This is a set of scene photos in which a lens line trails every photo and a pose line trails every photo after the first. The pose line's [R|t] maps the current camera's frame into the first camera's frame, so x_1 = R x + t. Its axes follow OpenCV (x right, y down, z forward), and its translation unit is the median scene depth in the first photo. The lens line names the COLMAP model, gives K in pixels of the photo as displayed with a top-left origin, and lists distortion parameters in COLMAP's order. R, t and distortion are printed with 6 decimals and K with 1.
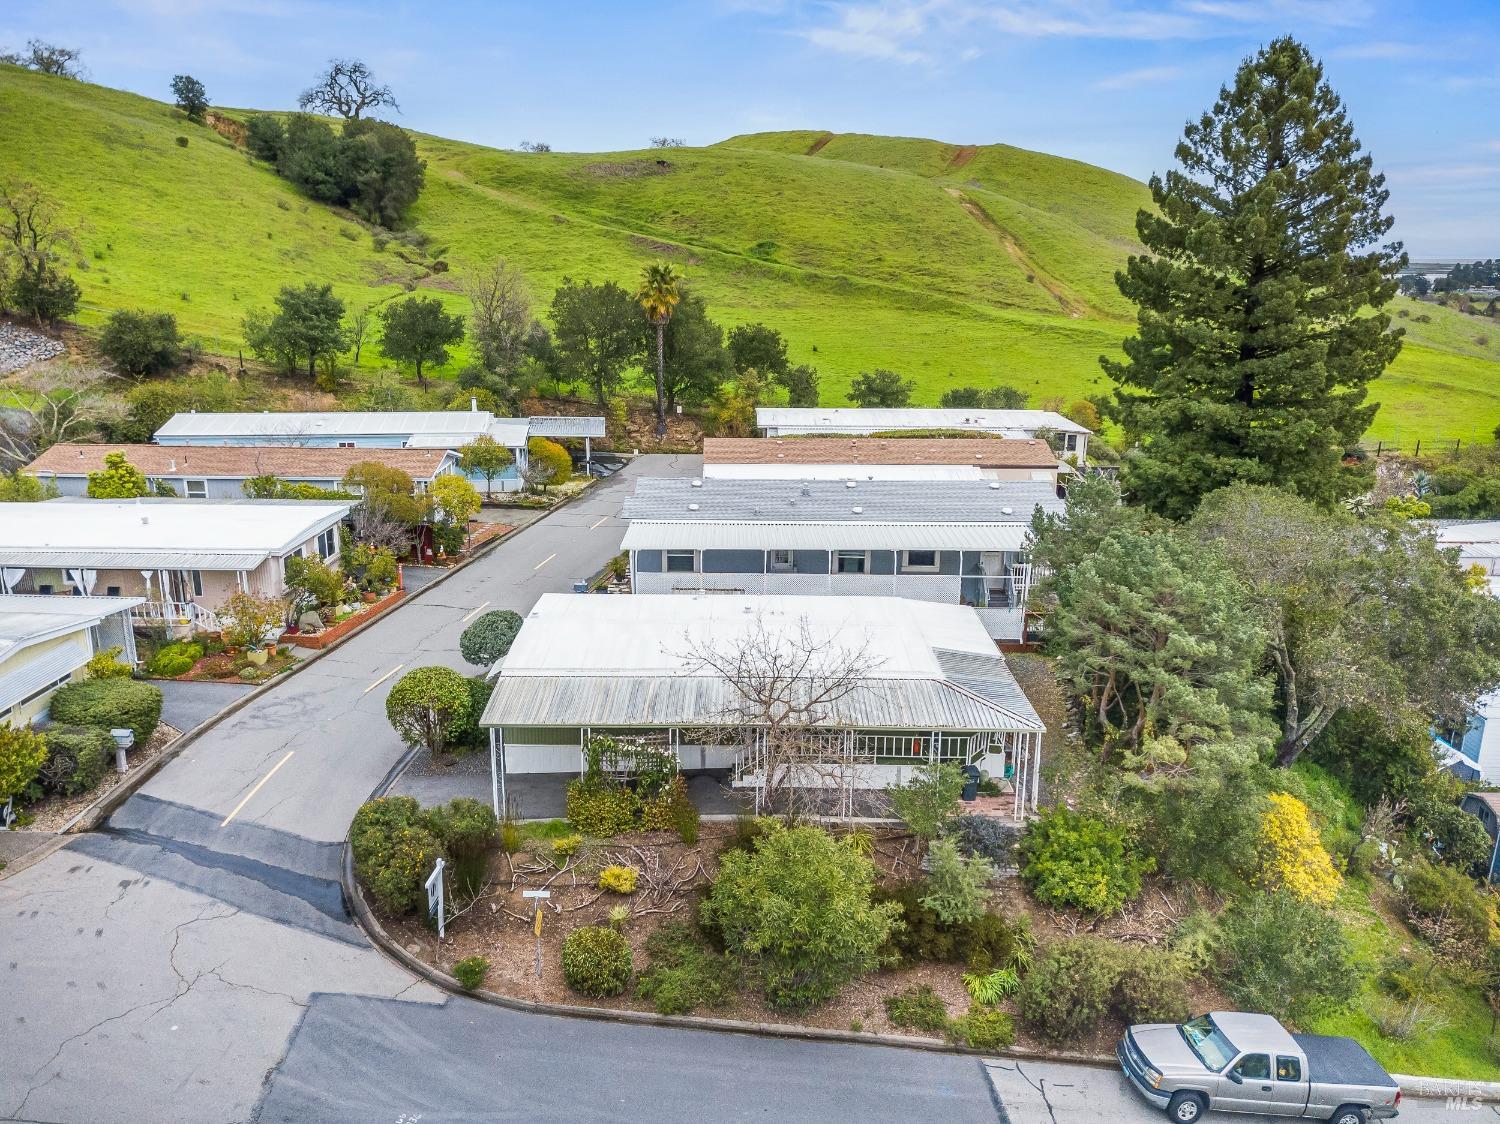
lens RADIAL K [[1179.9, 0, 750.0], [0, 1179.9, 562.0], [0, 0, 1]] dist [-0.003104, -0.000079]
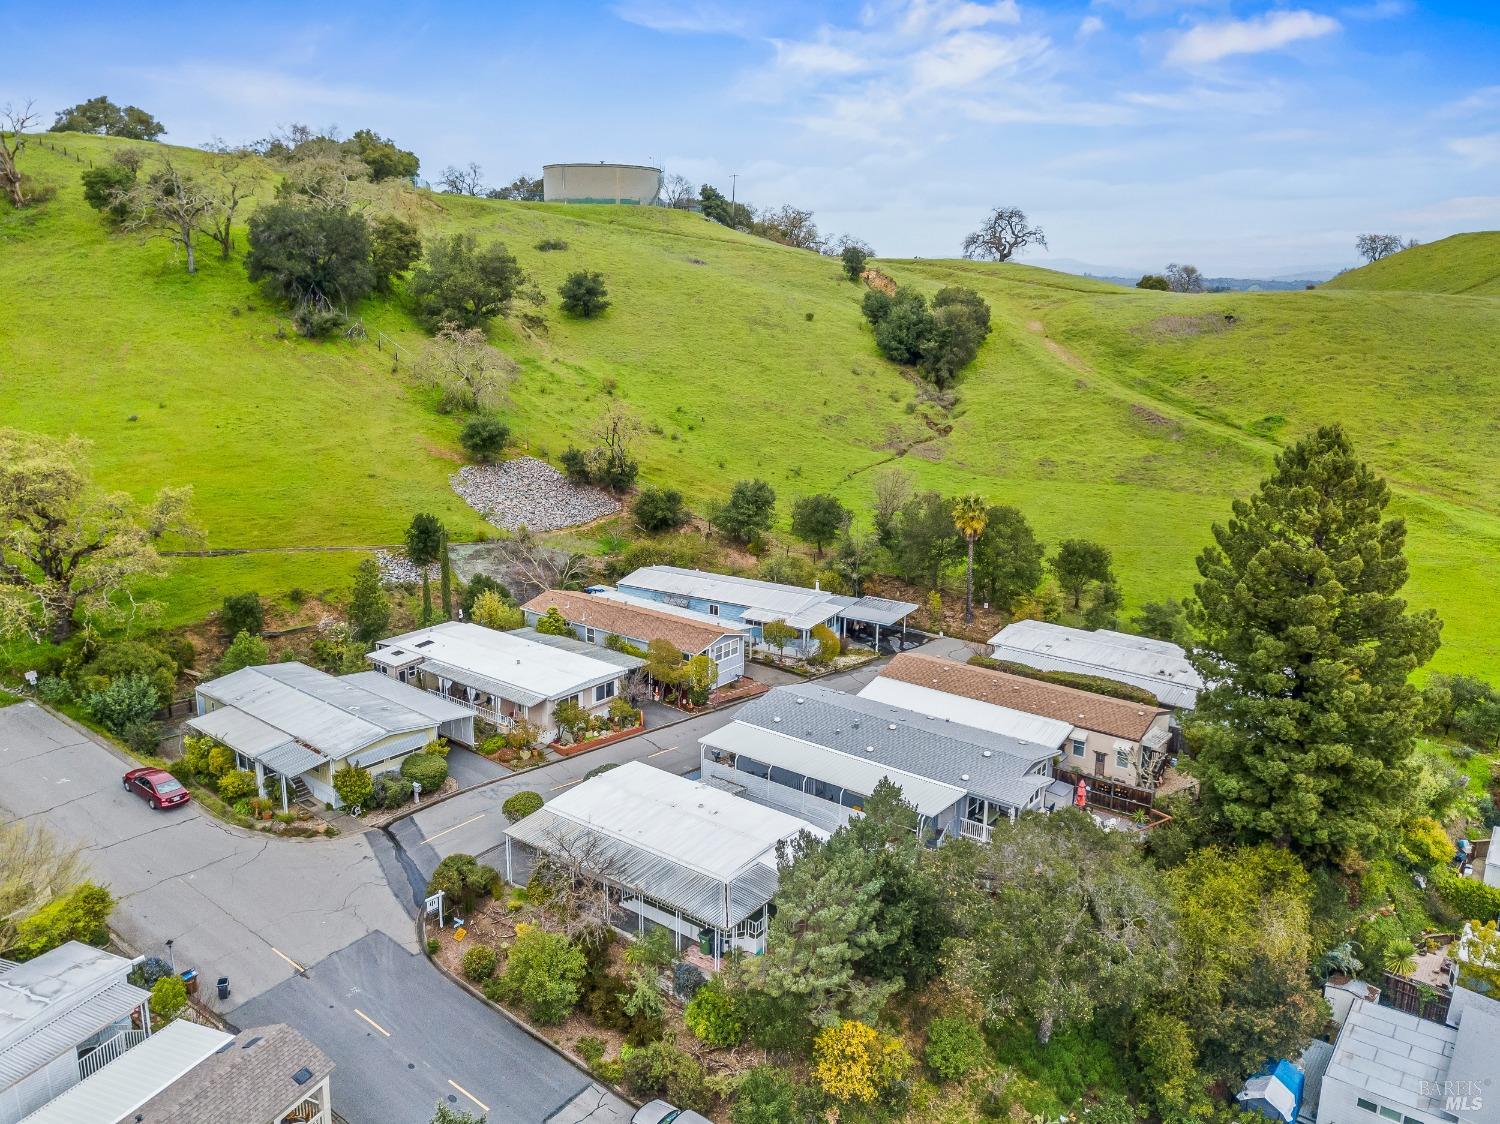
lens RADIAL K [[1179.9, 0, 750.0], [0, 1179.9, 562.0], [0, 0, 1]] dist [-0.003104, -0.000079]
pose [[0.783516, 0.151168, -0.602702, 0.719830], [-0.161018, 0.986218, 0.038037, -0.266874], [0.600146, 0.067243, 0.797059, -0.218019]]
